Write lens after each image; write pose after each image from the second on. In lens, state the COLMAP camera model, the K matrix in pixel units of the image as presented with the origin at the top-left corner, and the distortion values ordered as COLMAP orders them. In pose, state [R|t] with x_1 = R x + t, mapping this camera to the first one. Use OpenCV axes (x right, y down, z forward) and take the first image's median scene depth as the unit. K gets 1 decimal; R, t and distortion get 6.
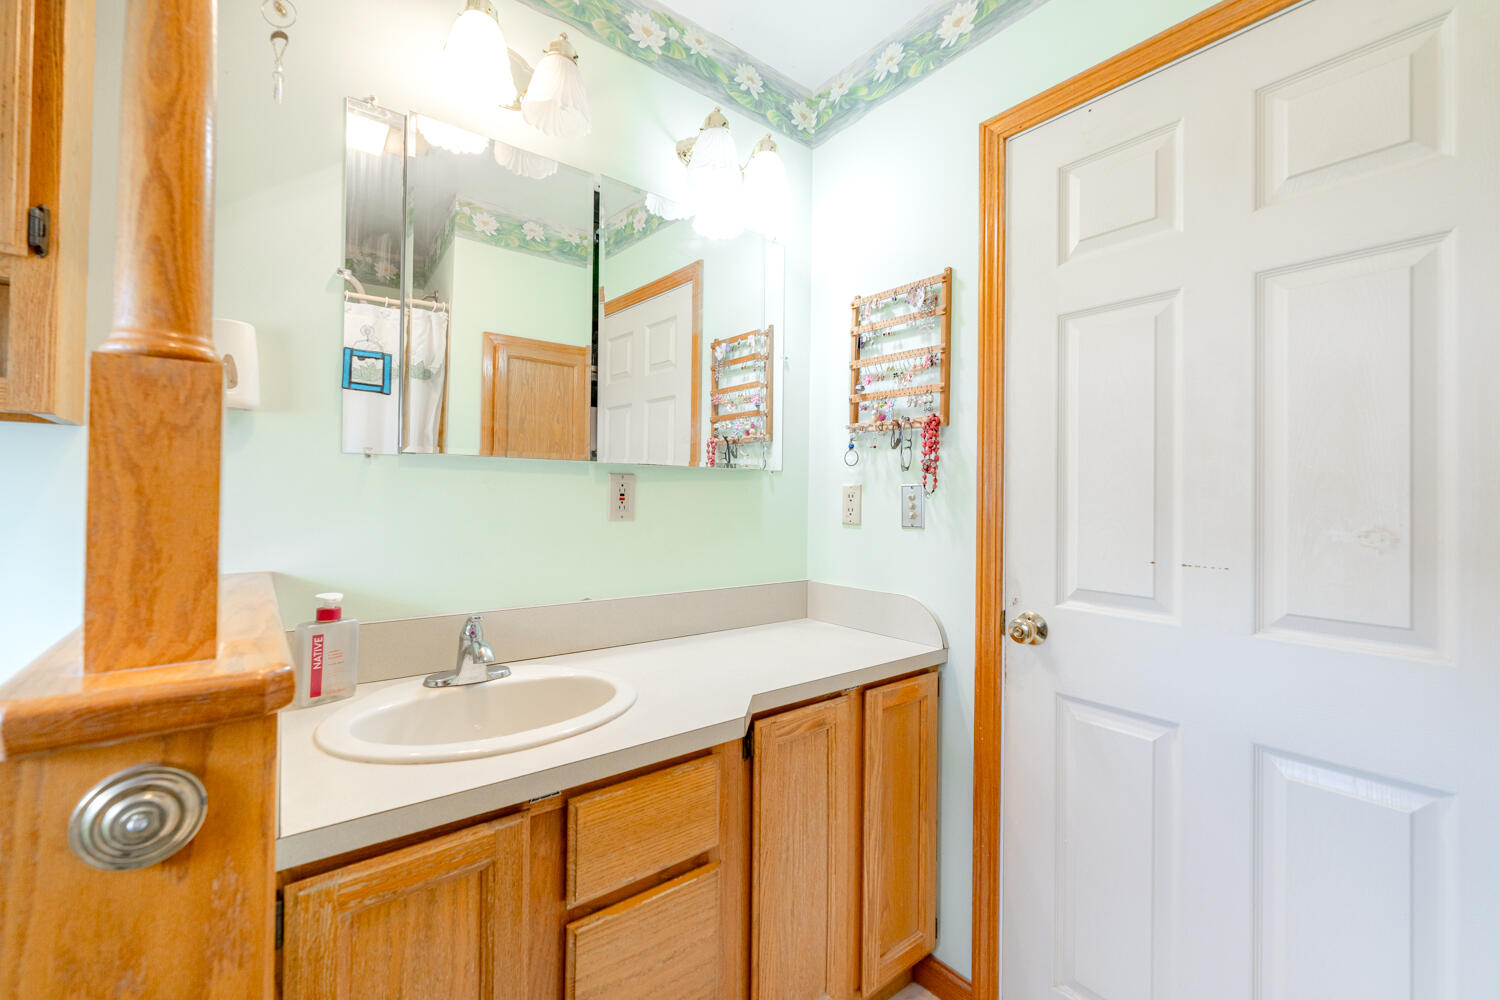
lens RADIAL K [[602.2, 0, 743.8], [0, 602.2, 497.5], [0, 0, 1]] dist [-0.002734, -0.000661]
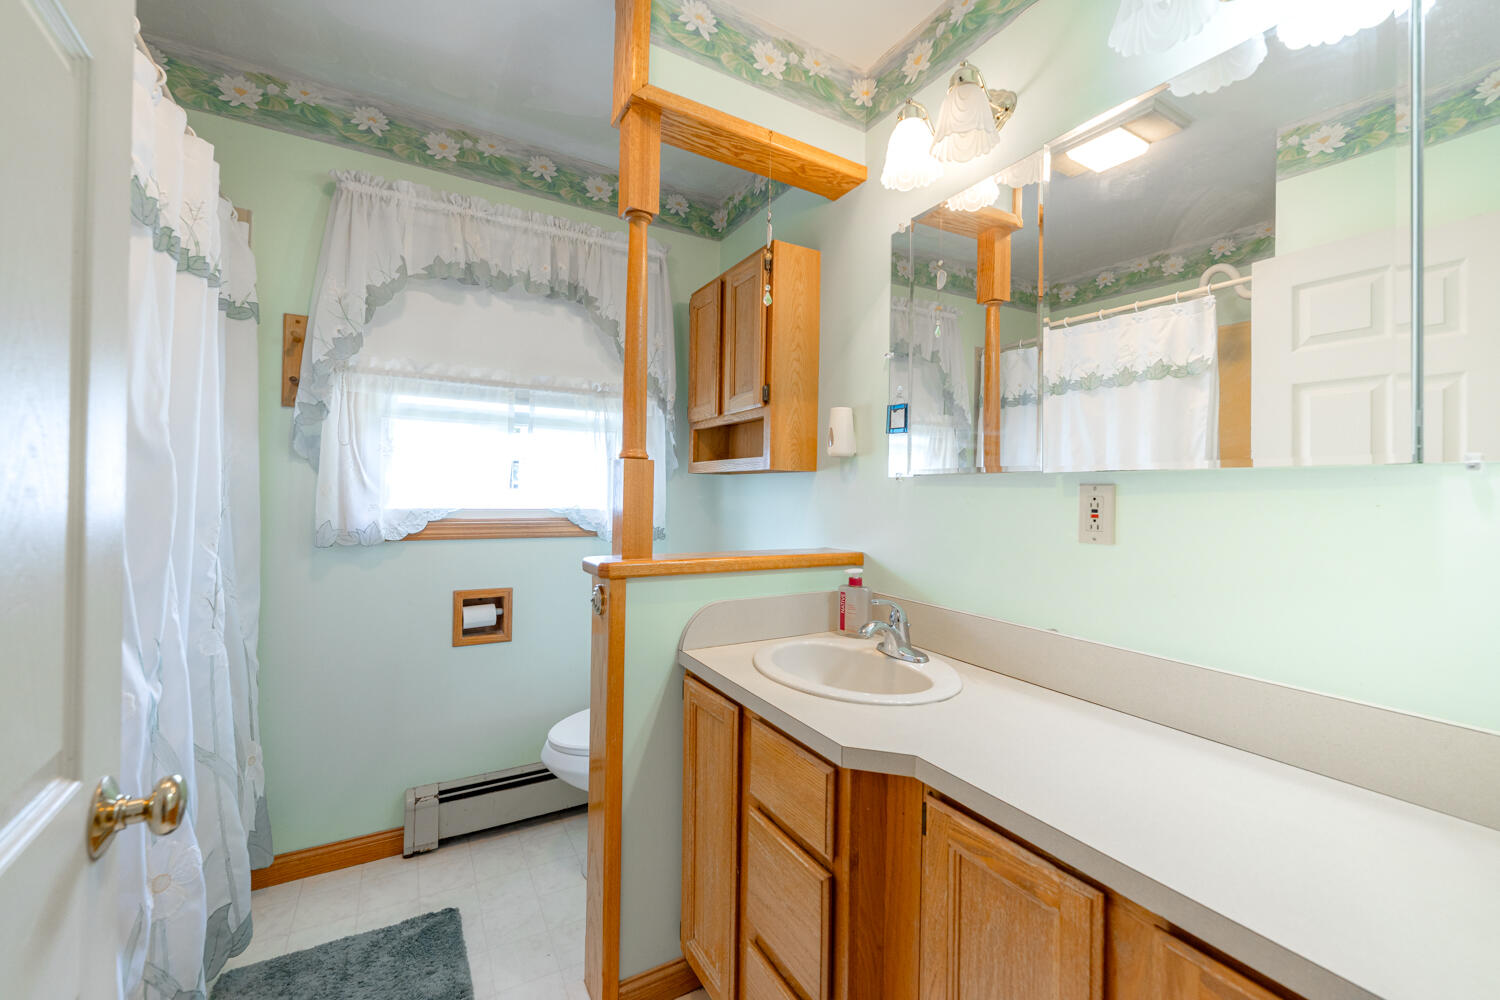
lens RADIAL K [[602.2, 0, 743.8], [0, 602.2, 497.5], [0, 0, 1]] dist [-0.002734, -0.000661]
pose [[-0.129160, 0.003400, -0.991618, 0.843216], [-0.008070, 0.999957, 0.004480, -0.028916], [0.991591, 0.008581, -0.129127, 0.839069]]
